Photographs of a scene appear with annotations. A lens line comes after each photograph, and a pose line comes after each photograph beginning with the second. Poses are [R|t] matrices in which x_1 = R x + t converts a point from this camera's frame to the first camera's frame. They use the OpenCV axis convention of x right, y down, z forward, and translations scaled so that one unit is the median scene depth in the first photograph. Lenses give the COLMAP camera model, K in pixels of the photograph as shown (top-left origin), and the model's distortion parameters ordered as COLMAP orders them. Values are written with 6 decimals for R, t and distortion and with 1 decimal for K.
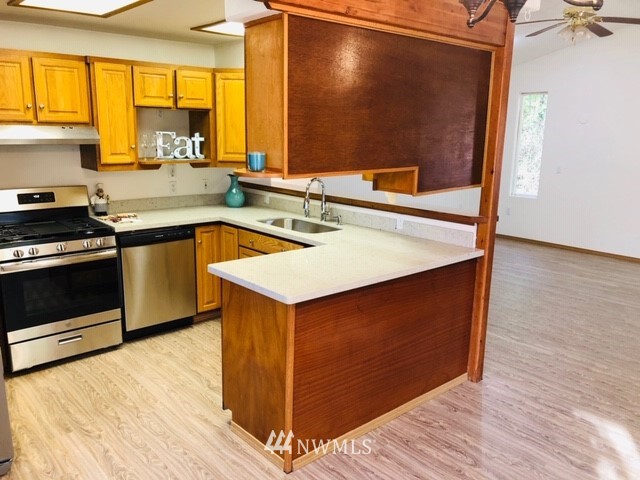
lens RADIAL K [[534.2, 0, 320.8], [0, 534.2, 244.7], [0, 0, 1]] dist [0.010511, 0.002623]
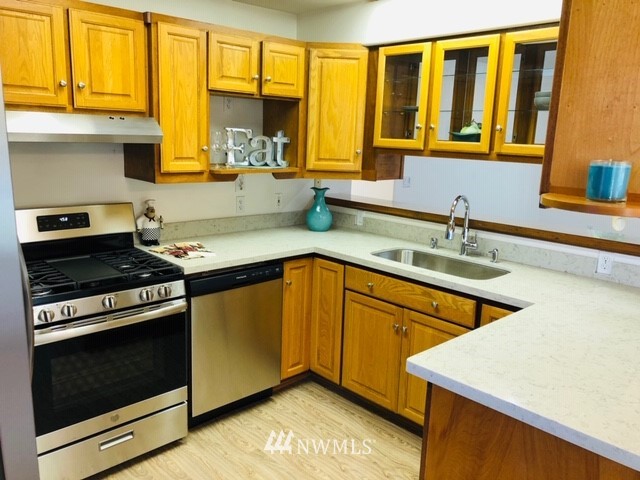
lens RADIAL K [[527.5, 0, 320.0], [0, 527.5, 240.0], [0, 0, 1]] dist [0.006995, -0.001489]
pose [[0.999324, 0.008105, 0.035865, -0.222655], [-0.007490, 0.999823, -0.017263, -0.053229], [-0.035998, 0.016983, 0.999208, 0.310269]]
